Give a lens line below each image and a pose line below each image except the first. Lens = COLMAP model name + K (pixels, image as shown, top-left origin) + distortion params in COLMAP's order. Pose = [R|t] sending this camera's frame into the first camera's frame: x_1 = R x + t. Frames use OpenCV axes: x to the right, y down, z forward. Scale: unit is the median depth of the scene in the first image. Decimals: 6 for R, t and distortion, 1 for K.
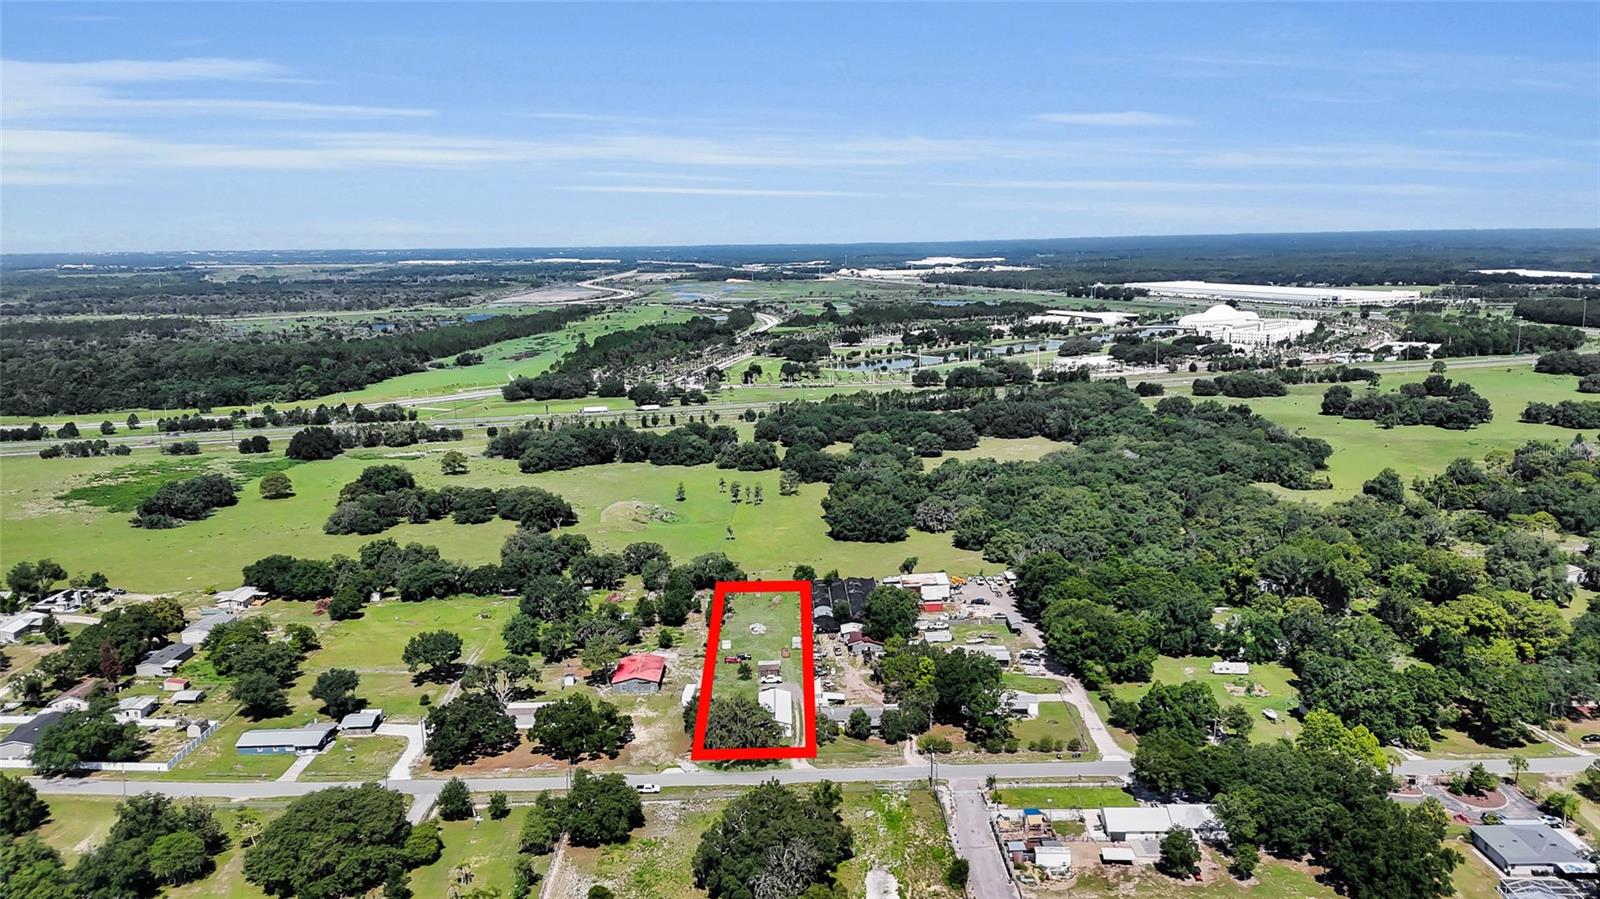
lens RADIAL K [[1197.4, 0, 798.6], [0, 1197.4, 479.3], [0, 0, 1]] dist [0.066624, -0.073136]
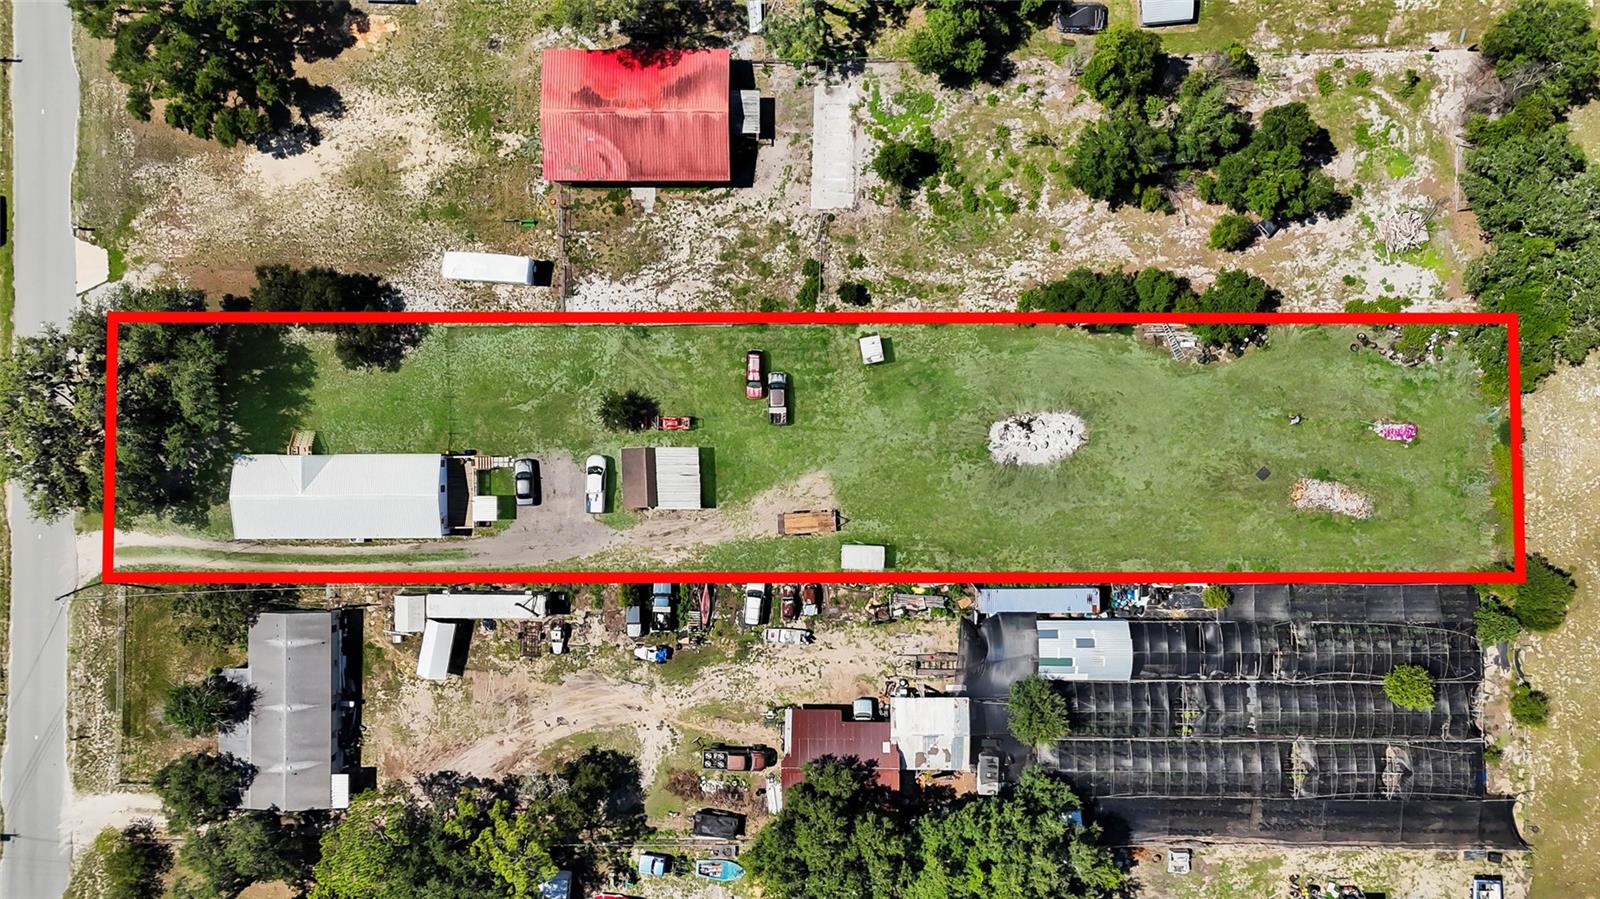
lens RADIAL K [[1197.4, 0, 798.6], [0, 1197.4, 479.3], [0, 0, 1]] dist [0.066624, -0.073136]
pose [[-0.014125, 0.999483, 0.028885, -0.032140], [-0.166286, -0.030834, 0.985595, -0.184826], [0.985976, 0.009119, 0.166635, 0.895140]]
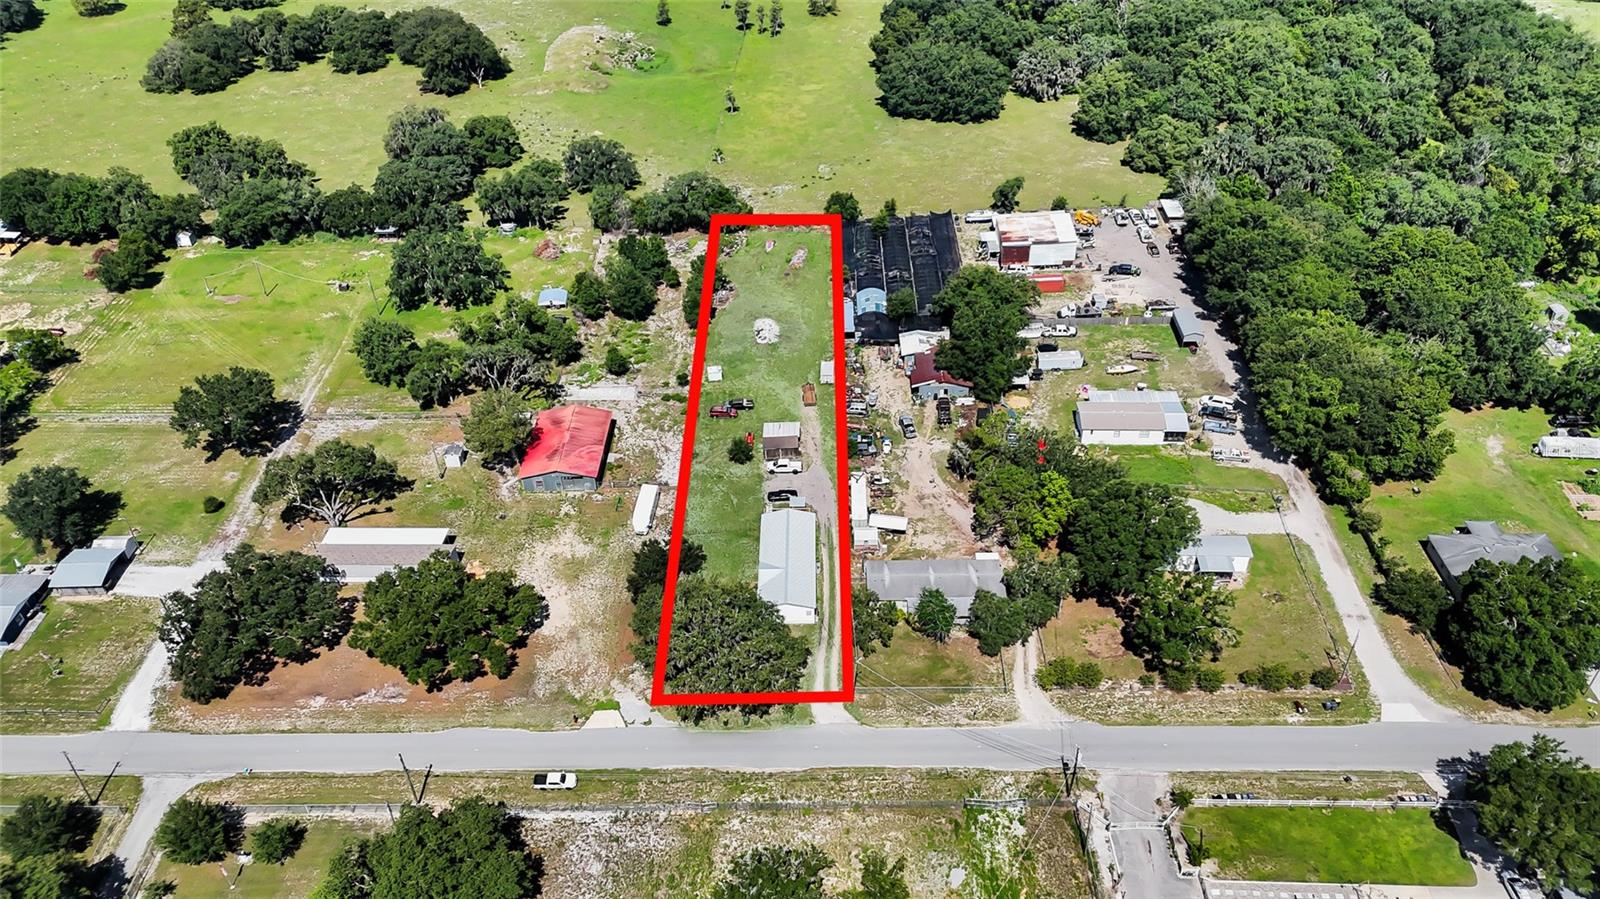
lens RADIAL K [[1197.4, 0, 798.6], [0, 1197.4, 479.3], [0, 0, 1]] dist [0.066624, -0.073136]
pose [[0.999483, 0.008348, -0.031046, 0.002789], [0.006216, 0.897297, 0.441384, -0.082362], [0.031542, -0.441348, 0.896781, 0.409777]]
